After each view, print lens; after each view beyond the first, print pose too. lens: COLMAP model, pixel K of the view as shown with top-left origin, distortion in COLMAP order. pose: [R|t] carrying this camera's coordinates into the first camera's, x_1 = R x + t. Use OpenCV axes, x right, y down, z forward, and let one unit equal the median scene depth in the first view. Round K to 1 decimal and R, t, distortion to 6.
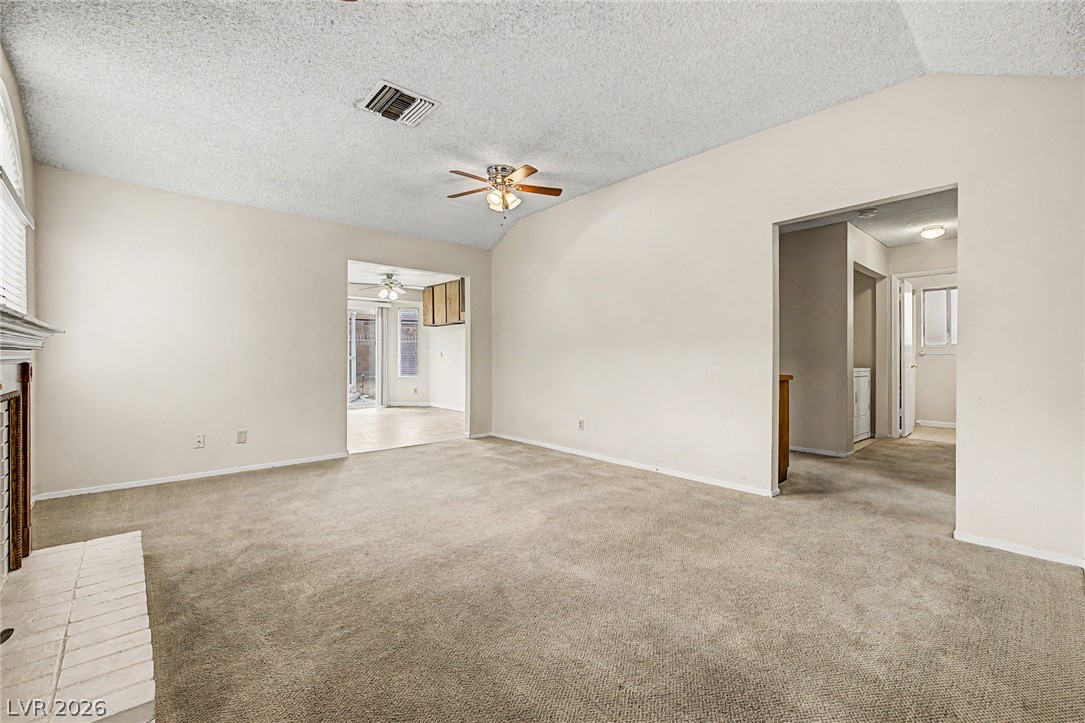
lens RADIAL K [[455.8, 0, 538.3], [0, 455.8, 355.8], [0, 0, 1]] dist [0.008506, -0.000569]
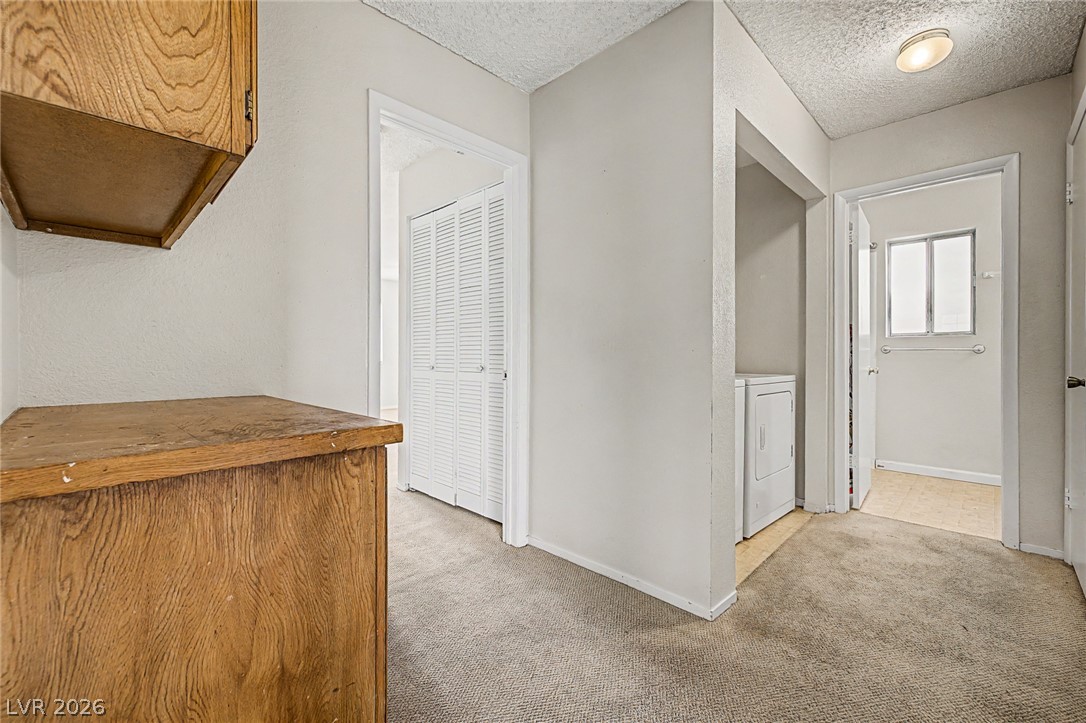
lens RADIAL K [[456.2, 0, 538.8], [0, 456.2, 355.8], [0, 0, 1]] dist [0.008506, -0.000569]
pose [[0.997857, 0.001405, 0.065424, 0.400436], [-0.001437, 0.999999, 0.000441, 0.004738], [-0.065423, -0.000534, 0.997857, 0.500958]]
